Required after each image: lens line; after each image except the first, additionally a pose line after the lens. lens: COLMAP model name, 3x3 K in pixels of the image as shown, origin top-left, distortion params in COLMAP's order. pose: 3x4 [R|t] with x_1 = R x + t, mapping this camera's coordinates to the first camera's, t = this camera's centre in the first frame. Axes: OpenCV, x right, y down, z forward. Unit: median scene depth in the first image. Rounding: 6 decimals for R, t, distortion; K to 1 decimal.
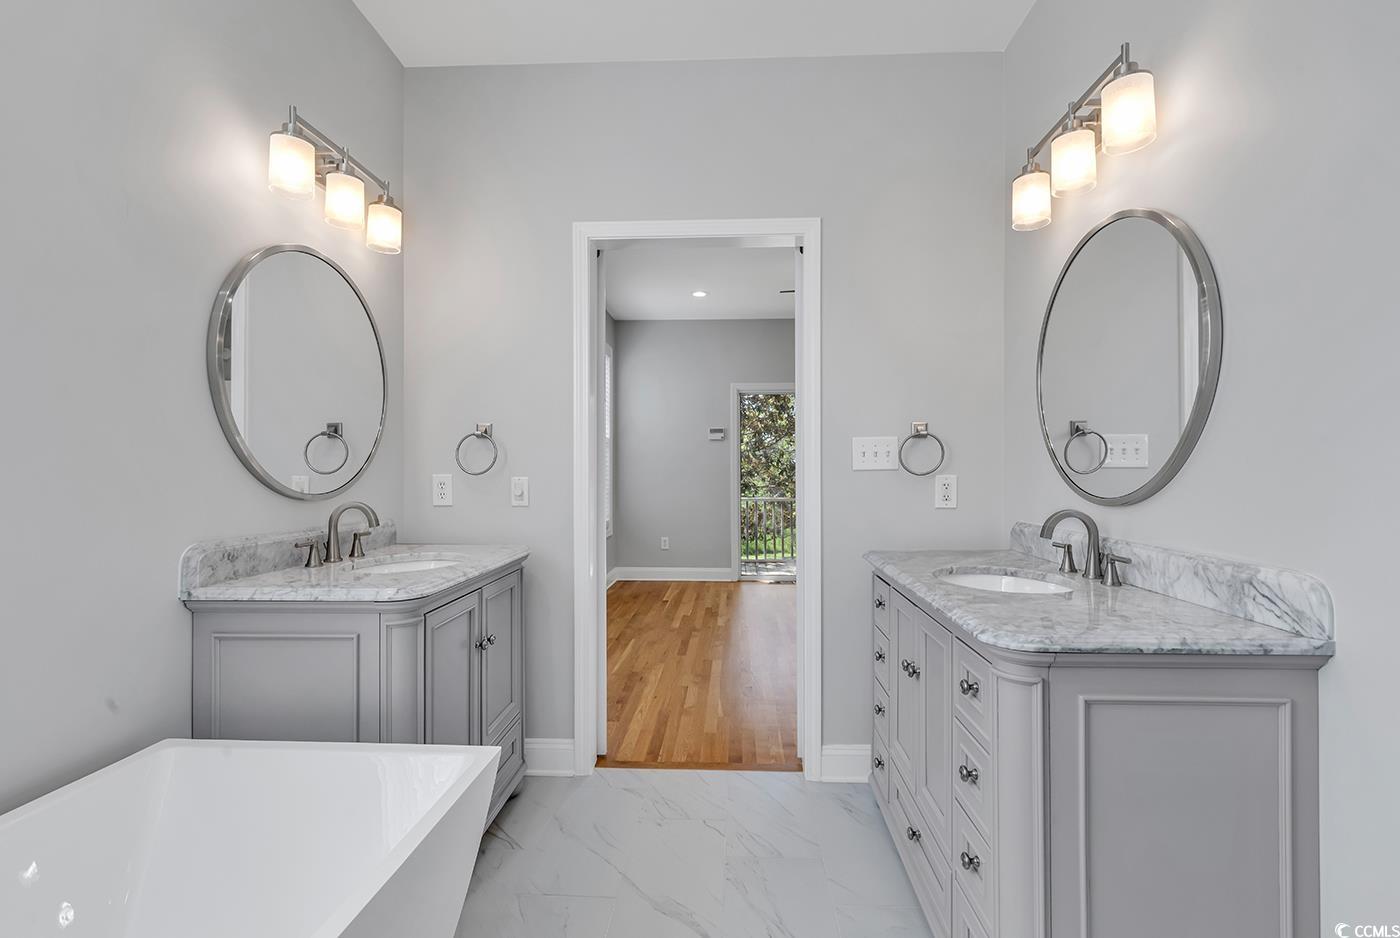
lens RADIAL K [[631.4, 0, 701.6], [0, 631.4, 468.7], [0, 0, 1]] dist [0.007914, -0.000956]
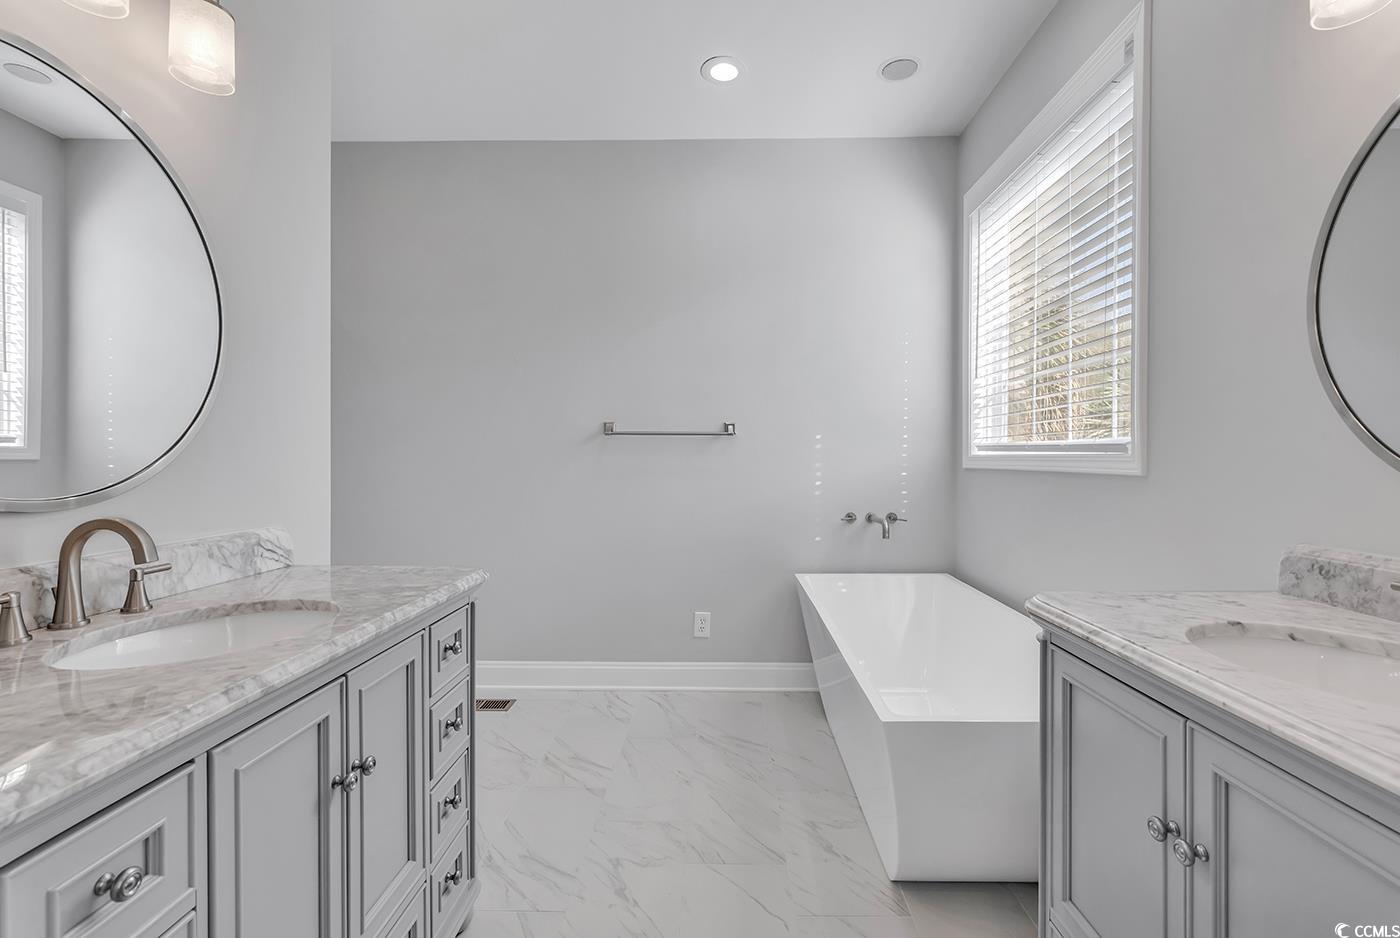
lens RADIAL K [[631.4, 0, 699.6], [0, 631.4, 462.4], [0, 0, 1]] dist [0.007914, -0.000956]
pose [[-0.999625, -0.000773, -0.027373, 0.018861], [-0.000953, 0.999978, 0.006552, 0.007132], [0.027367, 0.006575, -0.999604, 2.137644]]
